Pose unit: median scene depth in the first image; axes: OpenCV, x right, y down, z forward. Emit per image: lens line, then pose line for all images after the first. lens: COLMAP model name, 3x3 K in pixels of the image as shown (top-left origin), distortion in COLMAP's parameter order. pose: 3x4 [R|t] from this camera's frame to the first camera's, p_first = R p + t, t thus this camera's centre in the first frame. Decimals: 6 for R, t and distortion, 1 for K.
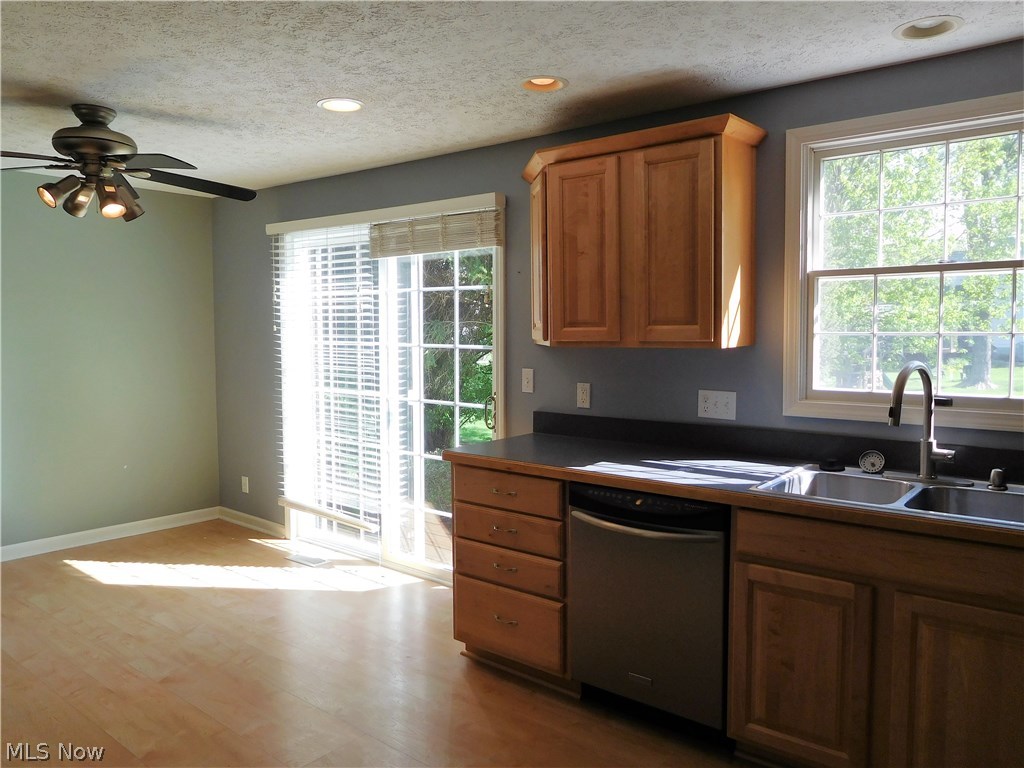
lens RADIAL K [[761.6, 0, 512.9], [0, 761.6, 388.3], [0, 0, 1]] dist [-0.026766, 0.005711]
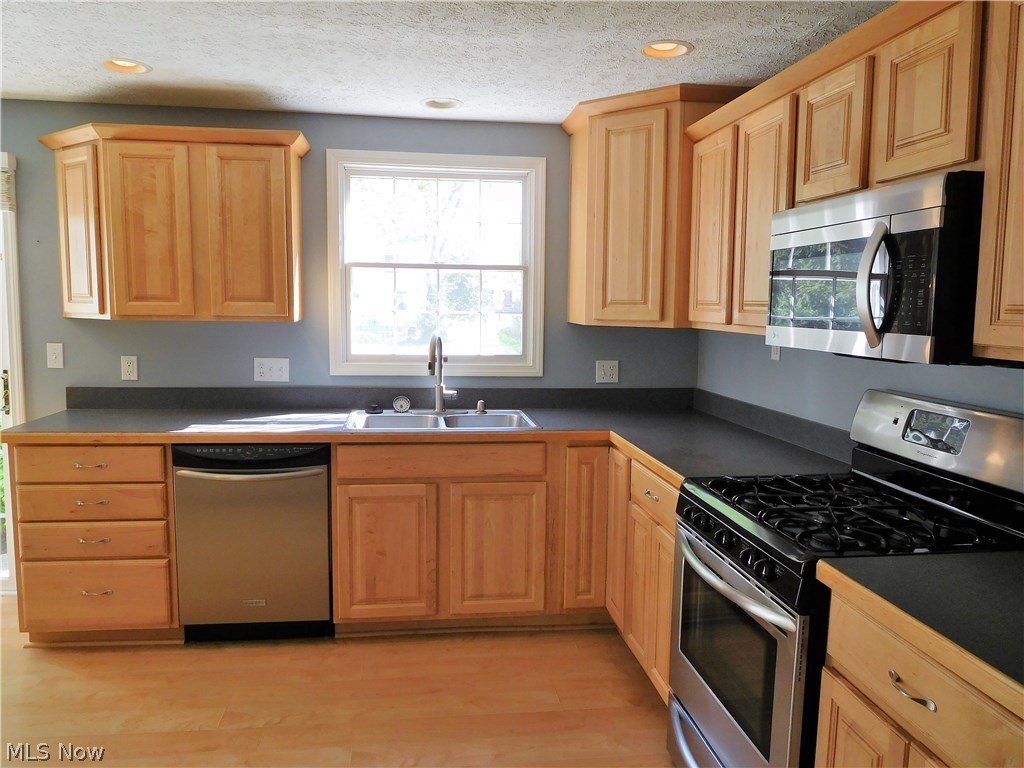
lens RADIAL K [[761.6, 0, 516.7], [0, 761.6, 388.2], [0, 0, 1]] dist [-0.026766, 0.005711]
pose [[0.676316, -0.059456, 0.734209, -0.373398], [0.037137, 0.998222, 0.046627, 0.009877], [-0.735675, -0.004268, 0.677321, -0.090080]]
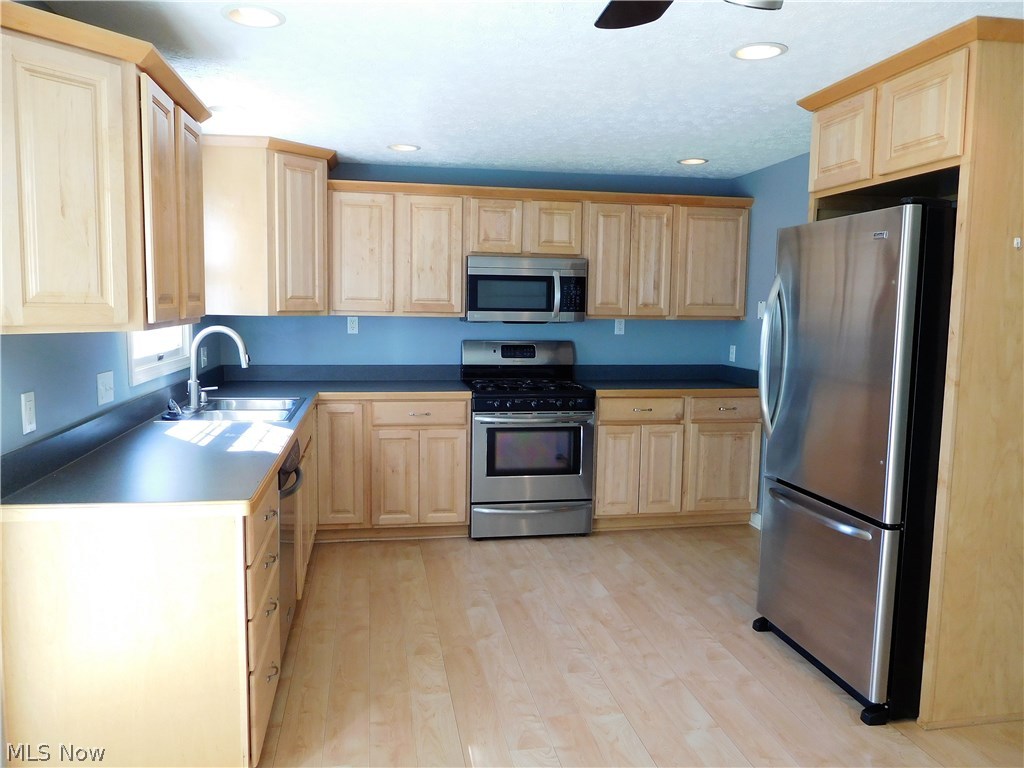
lens RADIAL K [[761.6, 0, 508.3], [0, 761.6, 394.2], [0, 0, 1]] dist [-0.026766, 0.005711]
pose [[-0.761732, -0.075375, 0.643493, -0.734035], [0.047593, 0.984016, 0.171600, -0.111966], [-0.646142, 0.161339, -0.745970, 1.477673]]
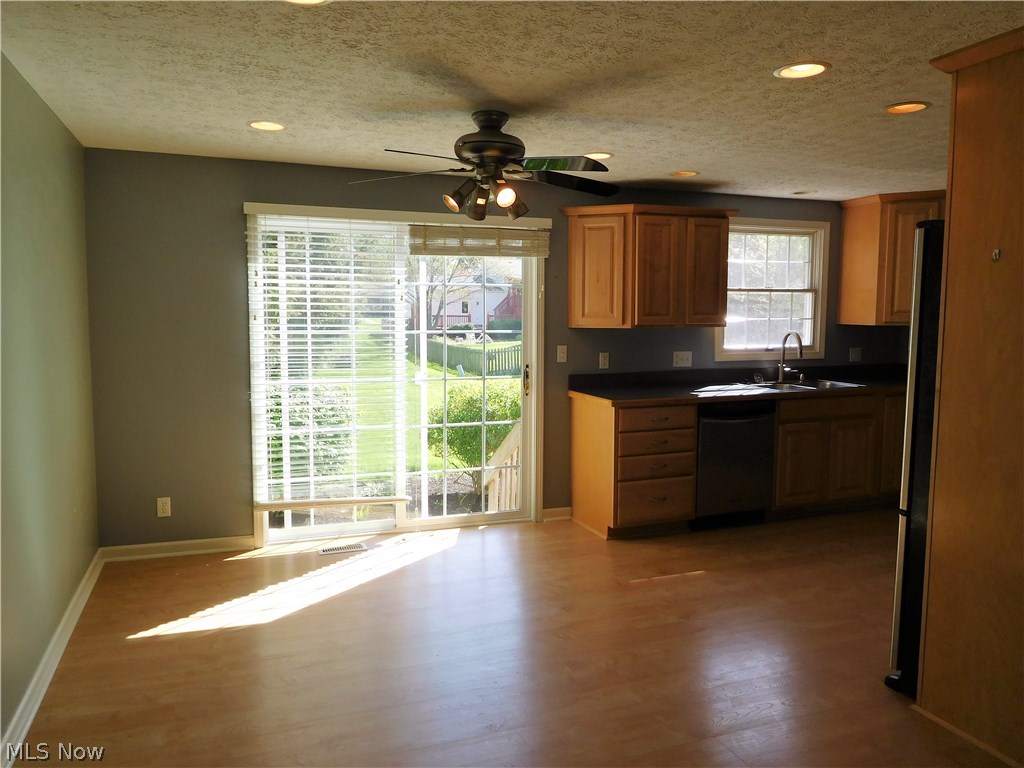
lens RADIAL K [[761.6, 0, 506.2], [0, 761.6, 394.9], [0, 0, 1]] dist [-0.026766, 0.005711]
pose [[0.492909, -0.091533, 0.865253, -1.646562], [0.067883, 0.995465, 0.066636, -0.046569], [-0.867429, 0.025890, 0.496887, 0.504530]]
